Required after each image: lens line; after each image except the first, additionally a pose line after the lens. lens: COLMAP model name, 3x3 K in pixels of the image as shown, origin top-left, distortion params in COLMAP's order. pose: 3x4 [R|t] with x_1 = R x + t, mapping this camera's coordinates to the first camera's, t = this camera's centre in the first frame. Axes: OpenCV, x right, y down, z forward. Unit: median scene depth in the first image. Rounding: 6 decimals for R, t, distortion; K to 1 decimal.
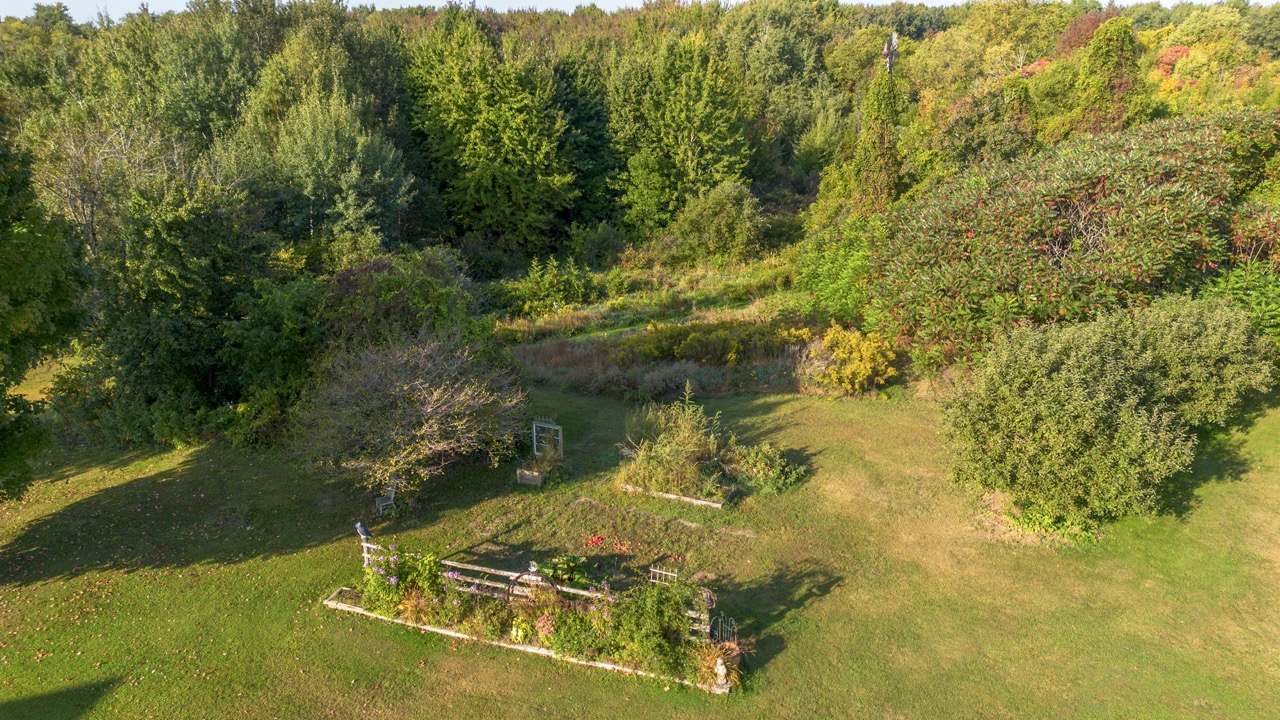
lens RADIAL K [[899.4, 0, 639.9], [0, 899.4, 360.5], [0, 0, 1]] dist [0.074861, -0.079109]
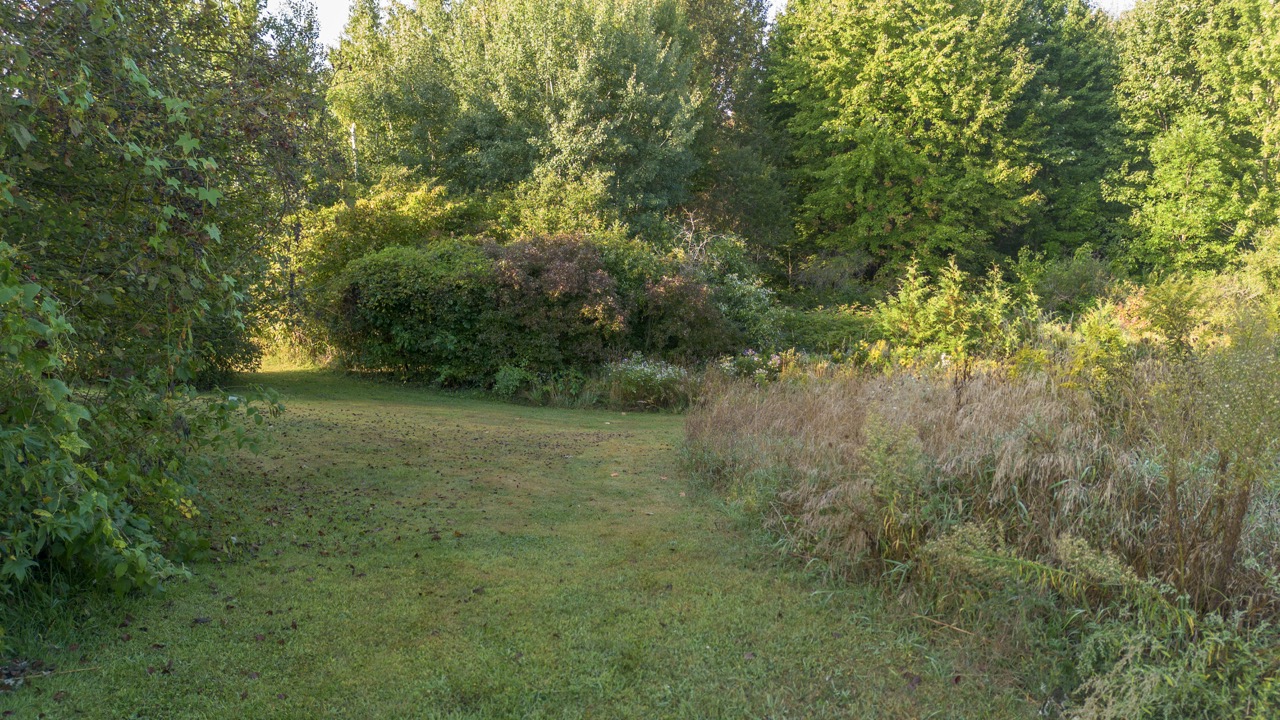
lens RADIAL K [[899.4, 0, 642.2], [0, 899.4, 362.0], [0, 0, 1]] dist [0.074861, -0.079109]
pose [[0.874601, 0.097802, -0.474876, -0.007589], [-0.169069, 0.979485, -0.109654, 0.013569], [0.454410, 0.176190, 0.873194, 0.436742]]
